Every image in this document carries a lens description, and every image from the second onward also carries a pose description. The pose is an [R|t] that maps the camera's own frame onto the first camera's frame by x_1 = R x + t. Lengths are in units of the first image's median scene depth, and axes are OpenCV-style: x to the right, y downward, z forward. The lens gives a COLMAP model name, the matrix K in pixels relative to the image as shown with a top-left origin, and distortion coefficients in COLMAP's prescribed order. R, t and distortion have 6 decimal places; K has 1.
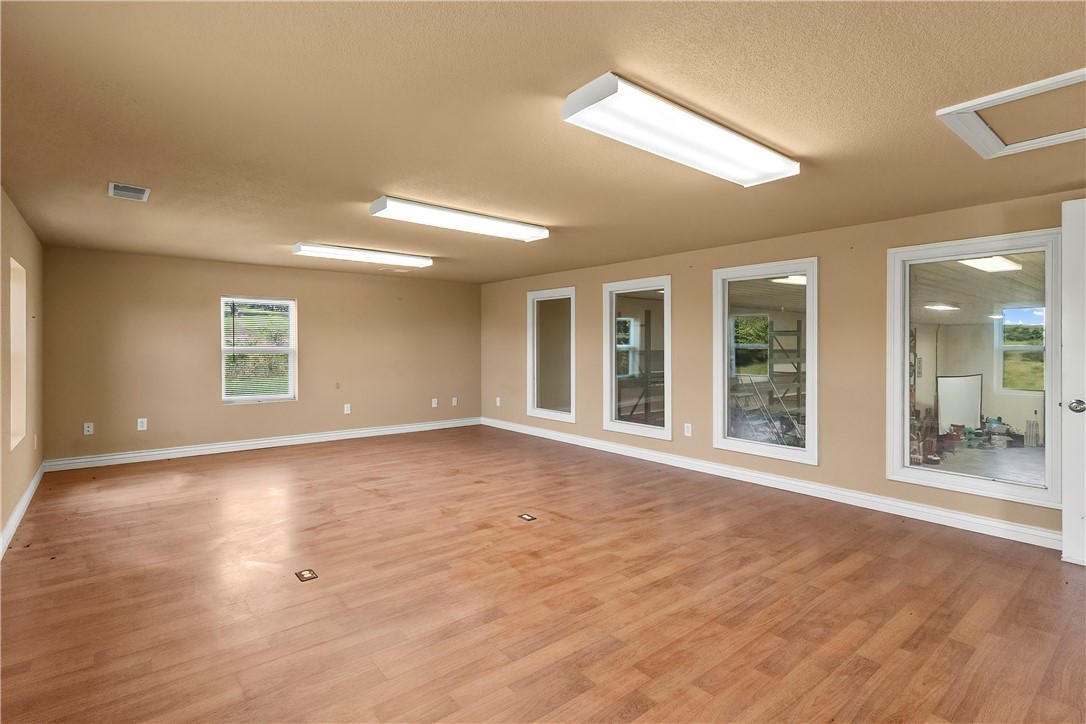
lens RADIAL K [[523.1, 0, 539.7], [0, 523.1, 347.8], [0, 0, 1]] dist [0.000482, -0.000336]
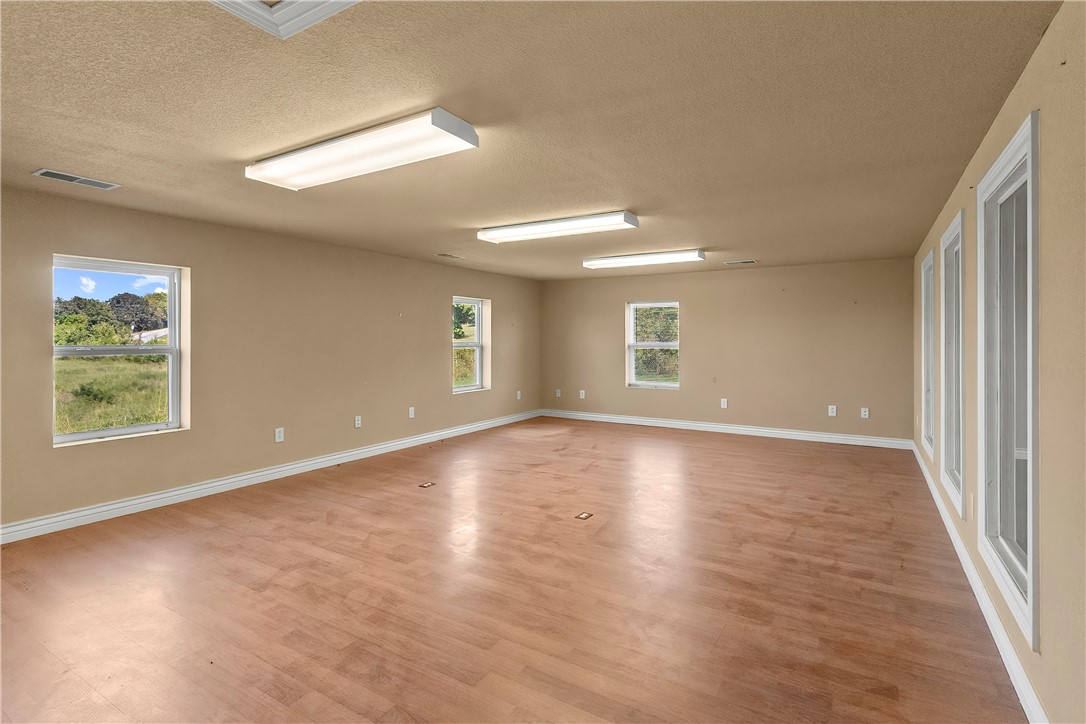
lens RADIAL K [[512.5, 0, 543.0], [0, 512.5, 362.0], [0, 0, 1]] dist [0.002645, 0.000493]
pose [[0.349040, 0.041612, -0.936184, 0.863587], [-0.006401, 0.999096, 0.042022, -0.009265], [0.937086, -0.008674, 0.348991, 0.598166]]
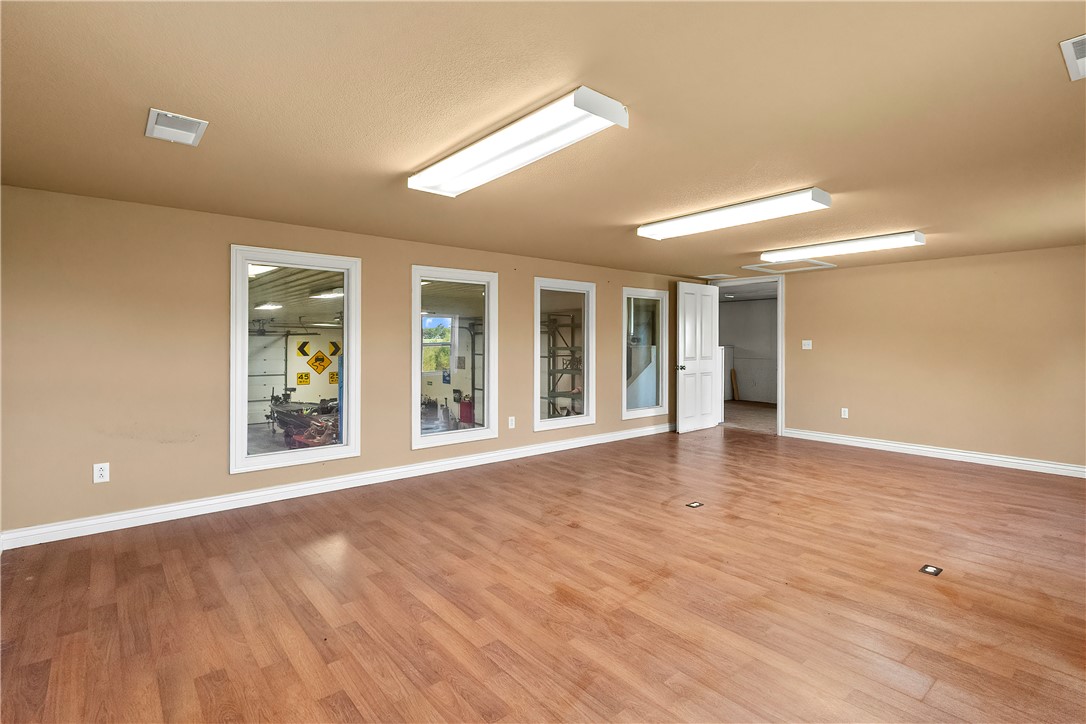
lens RADIAL K [[523.1, 0, 539.7], [0, 523.1, 347.8], [0, 0, 1]] dist [0.000482, -0.000336]
pose [[-0.014499, -0.009976, 0.999845, -1.107702], [-0.000440, 0.999950, 0.009971, -0.009152], [-0.999895, -0.000295, -0.014503, 1.355005]]
